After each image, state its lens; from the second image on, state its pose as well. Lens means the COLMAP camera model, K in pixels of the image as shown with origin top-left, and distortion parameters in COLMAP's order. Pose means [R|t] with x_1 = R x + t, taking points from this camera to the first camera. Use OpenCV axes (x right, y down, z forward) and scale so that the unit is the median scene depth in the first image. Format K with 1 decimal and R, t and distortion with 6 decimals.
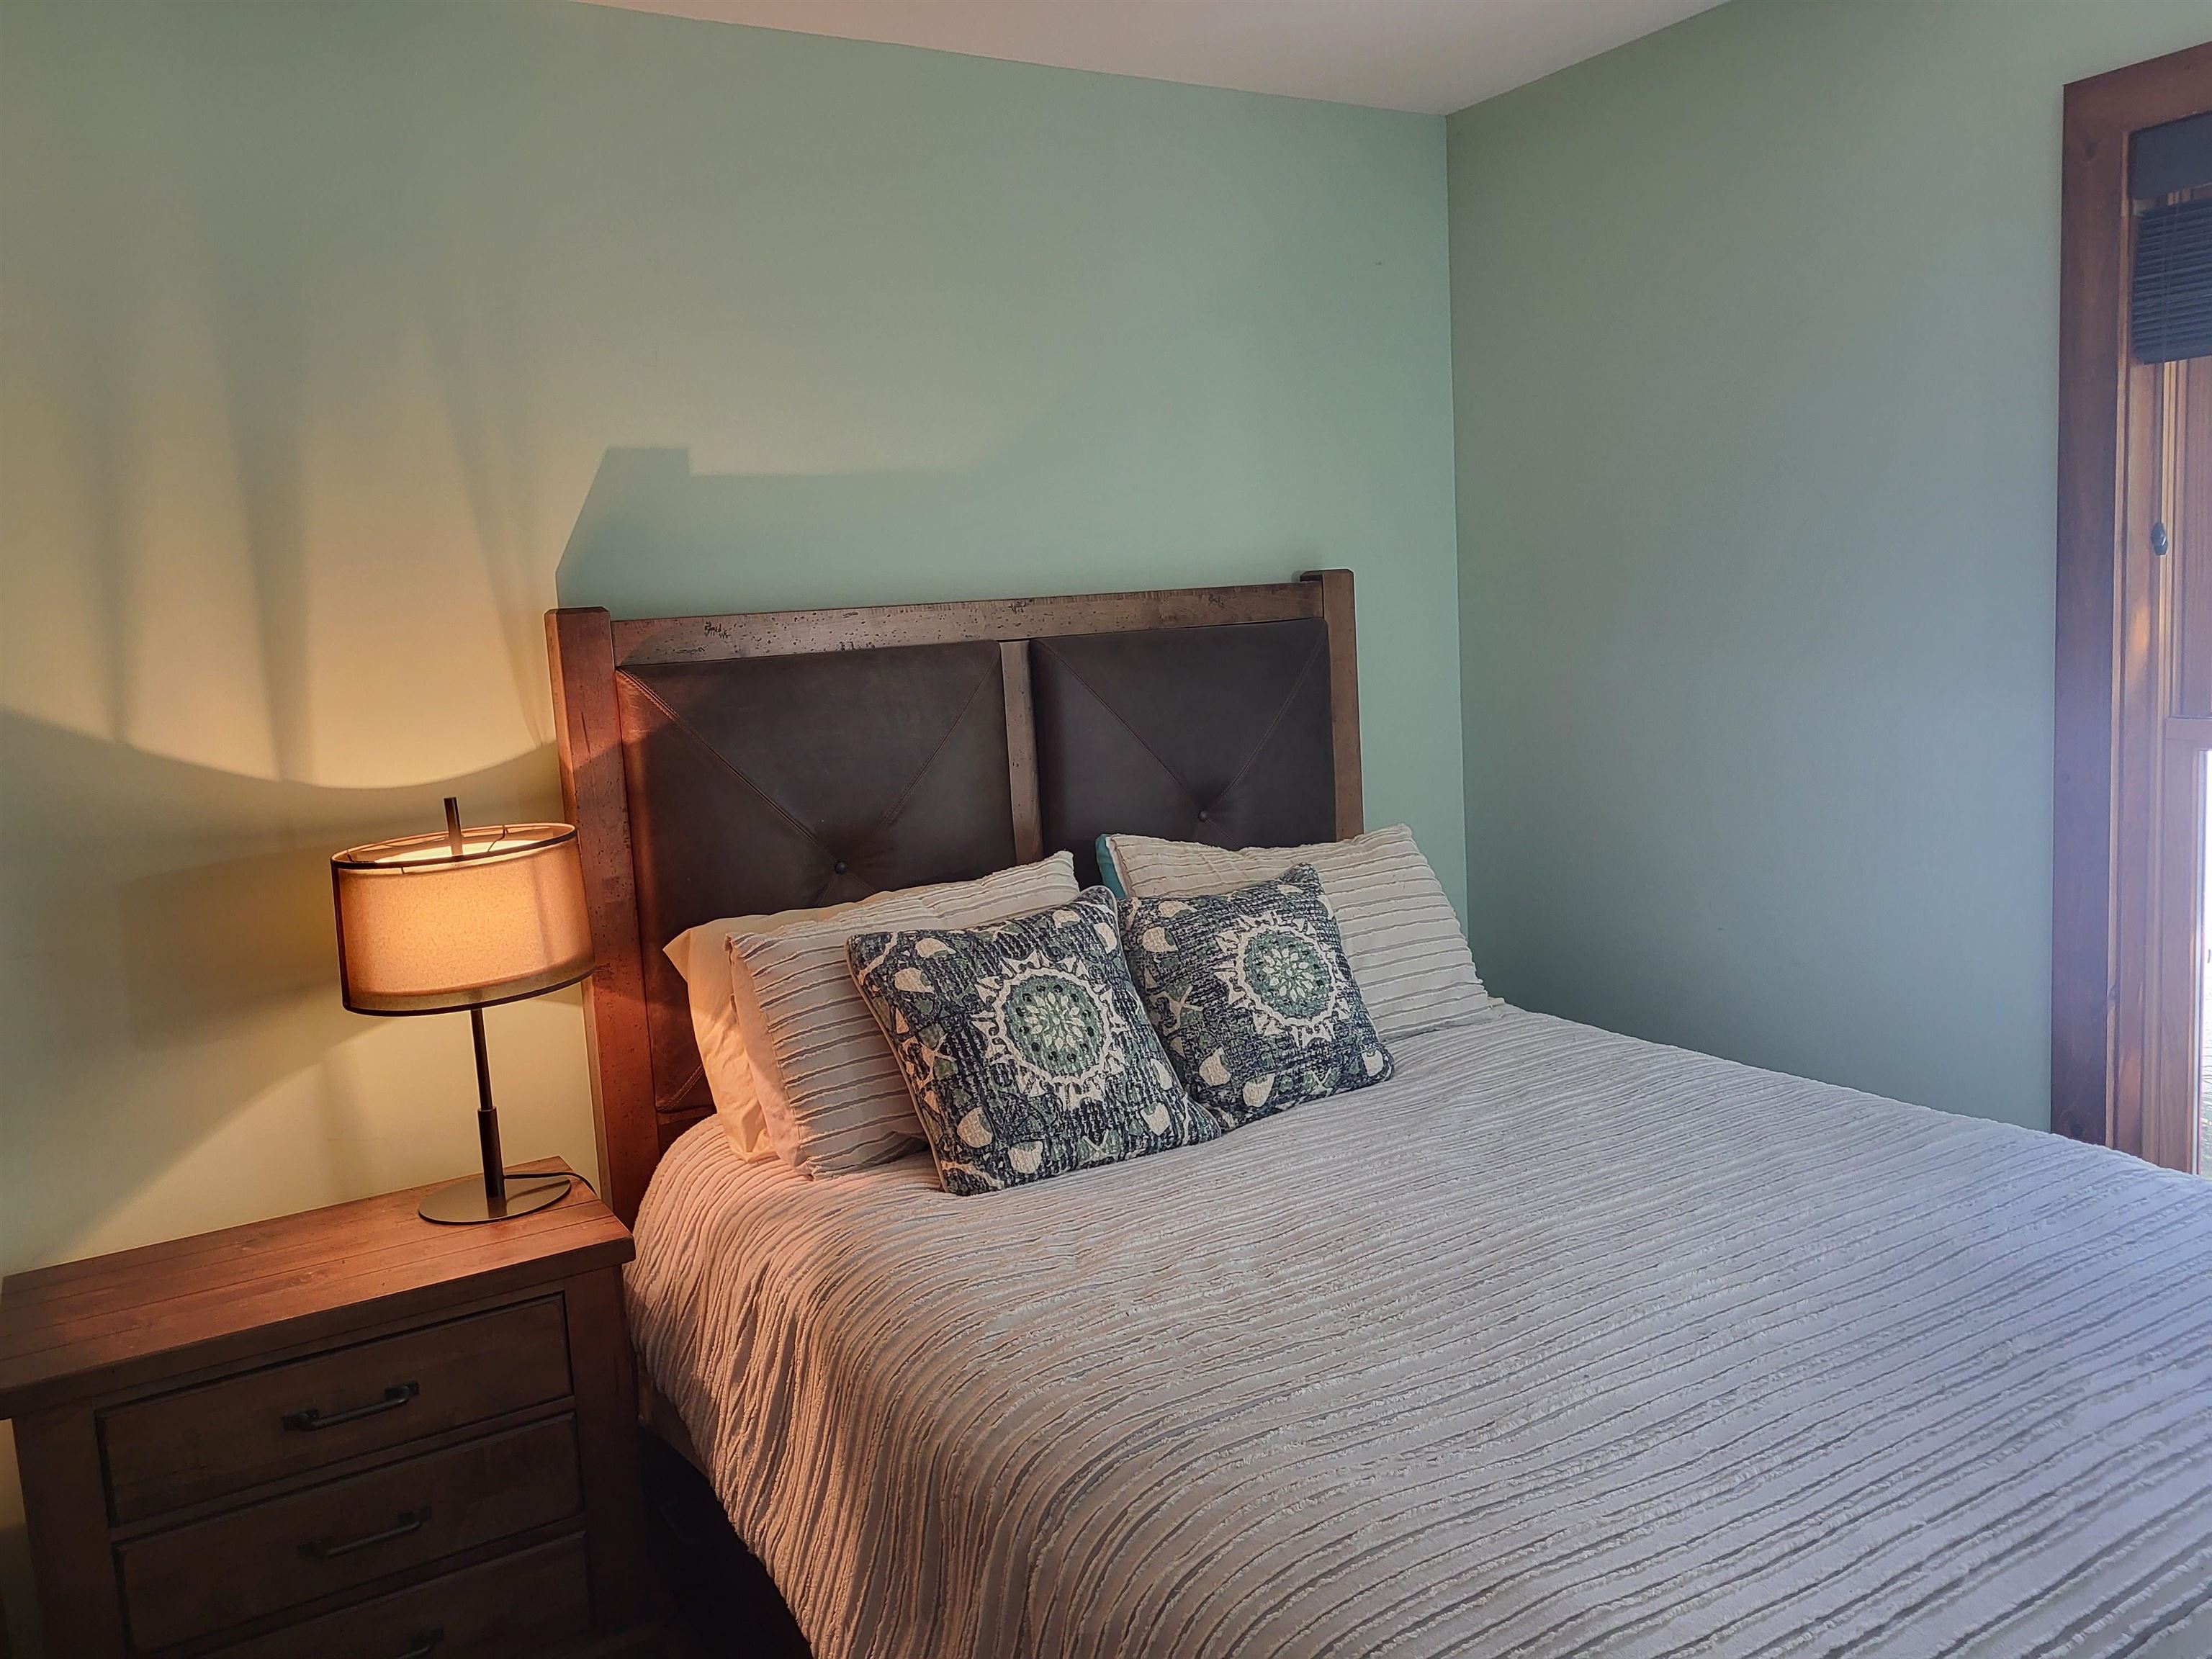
lens RADIAL K [[1664.8, 0, 1096.8], [0, 1664.8, 831.4], [0, 0, 1]] dist [0.046487, -0.033855]
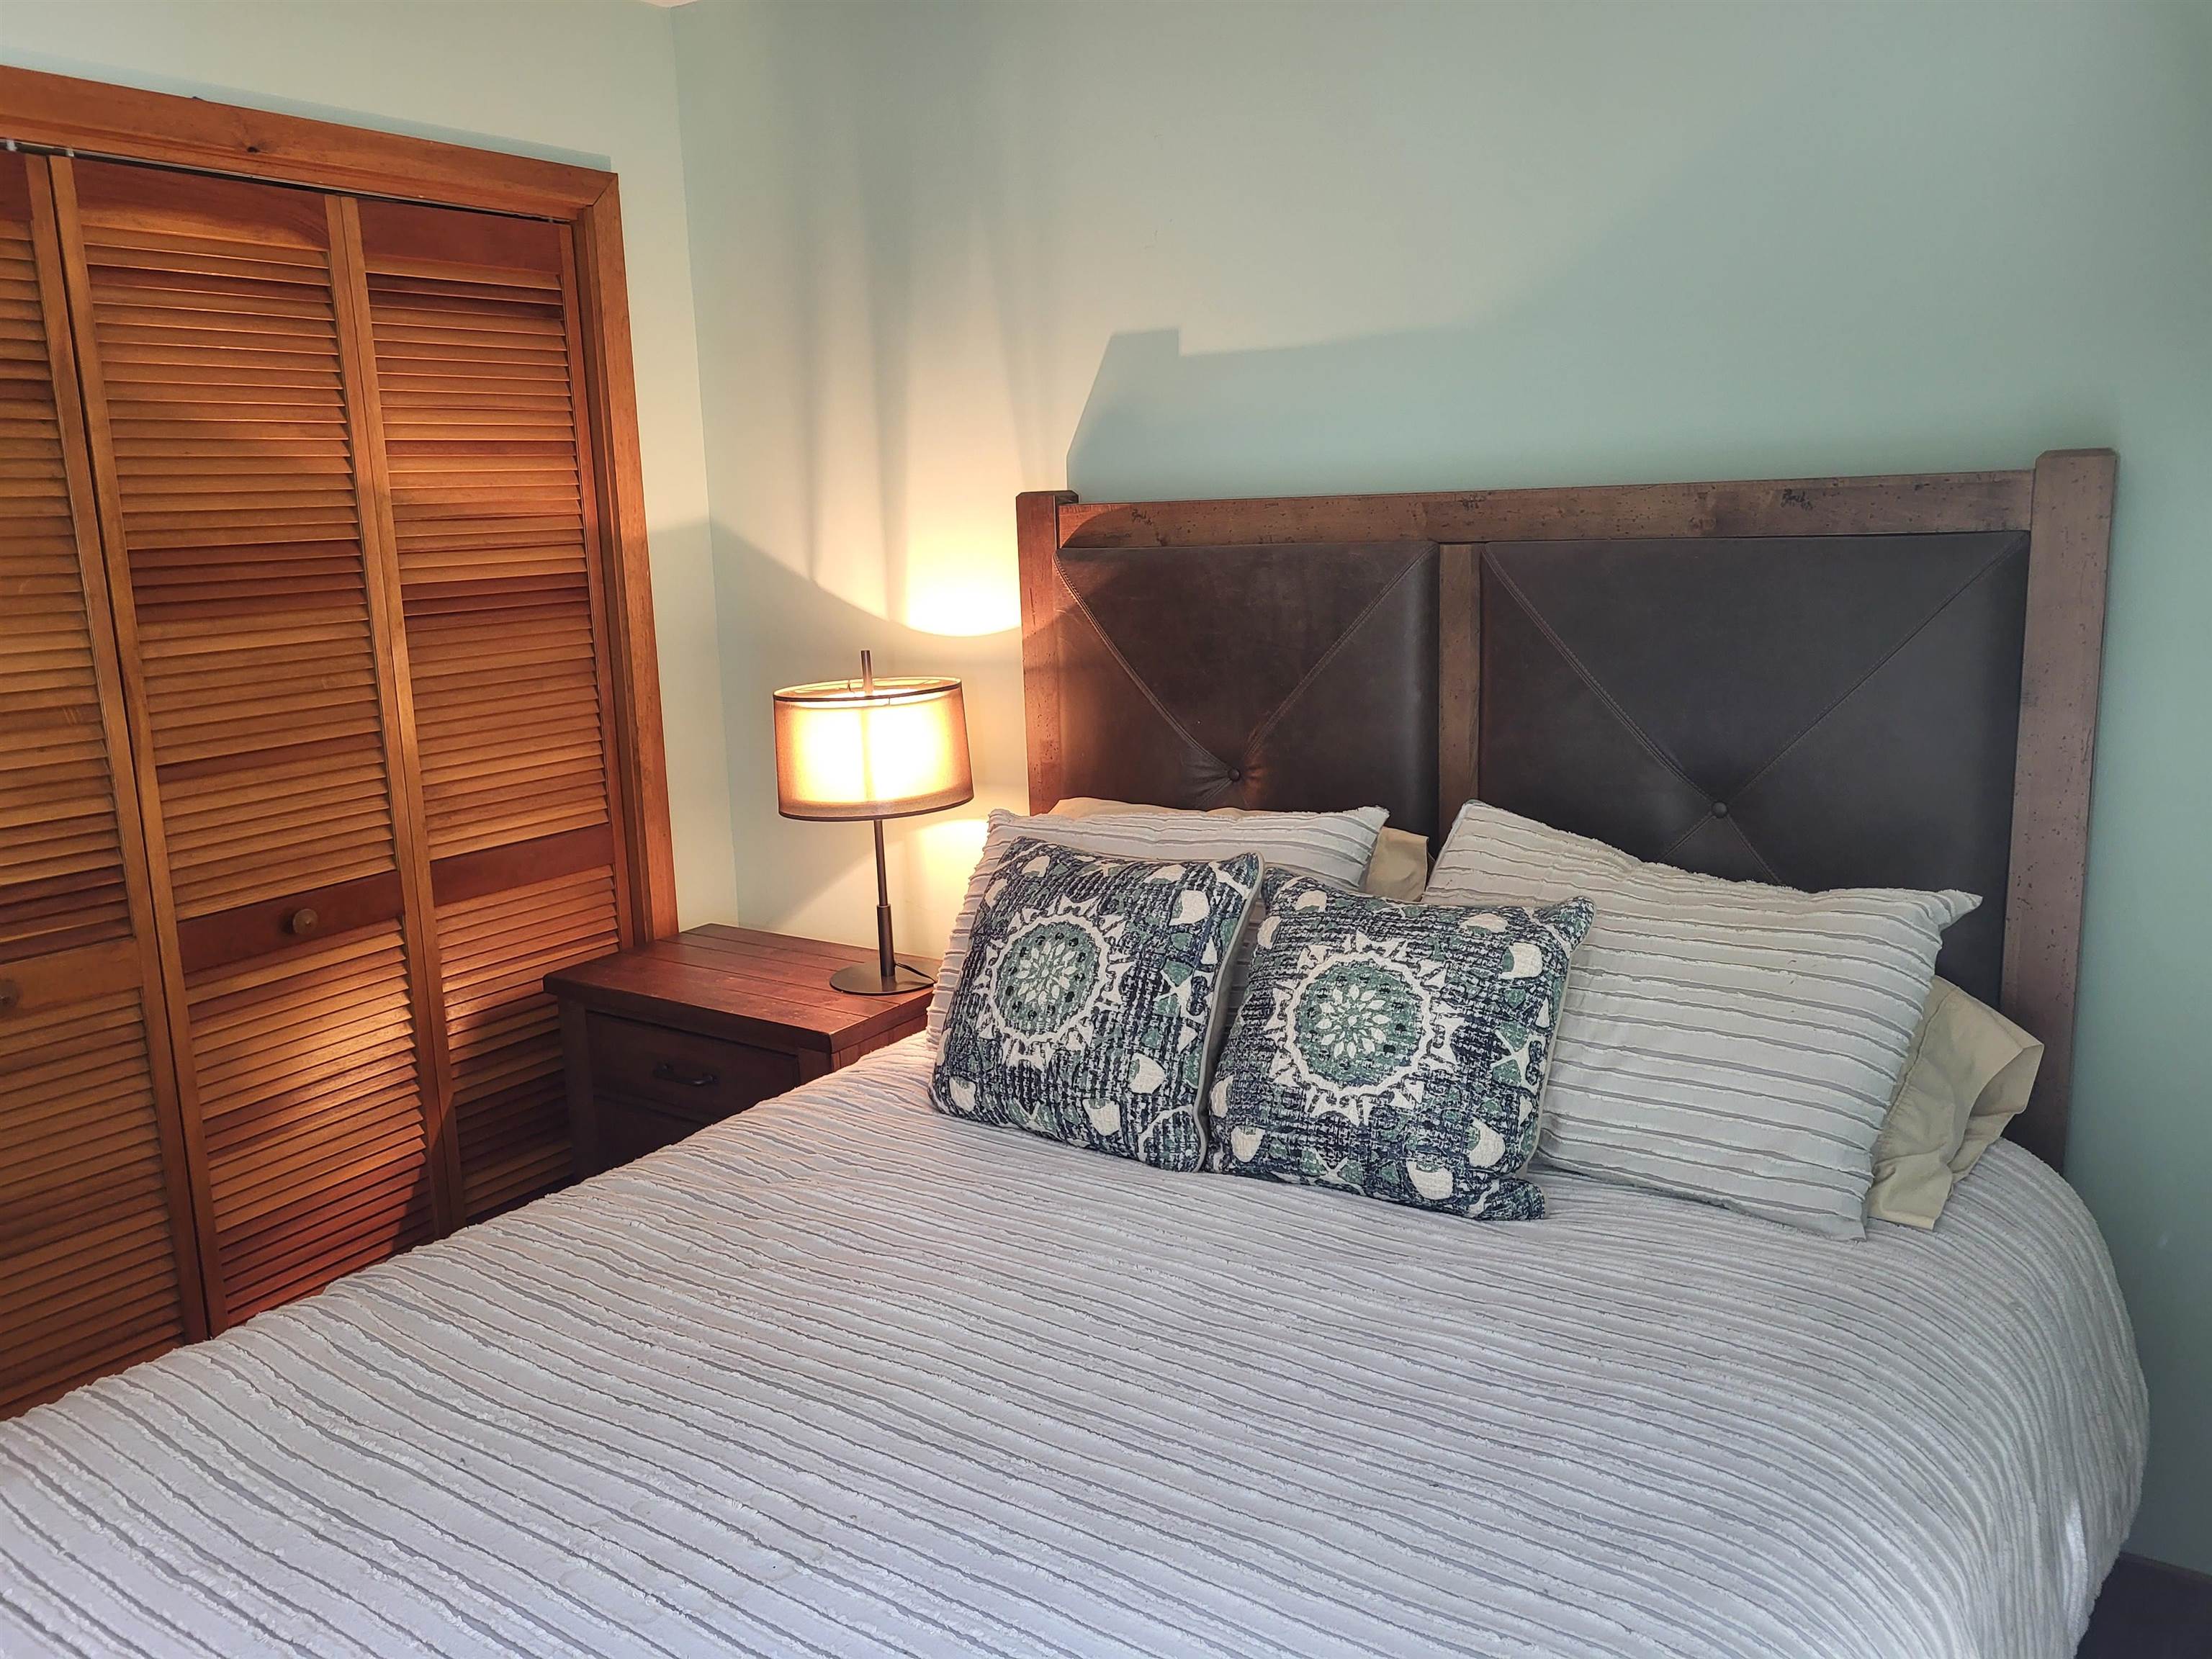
lens RADIAL K [[1664.8, 0, 1098.0], [0, 1664.8, 823.9], [0, 0, 1]] dist [0.046487, -0.033855]
pose [[0.421708, 0.219630, -0.879730, 0.737909], [-0.113475, 0.975377, 0.189114, -0.137016], [0.899603, 0.020077, 0.436247, 0.583982]]
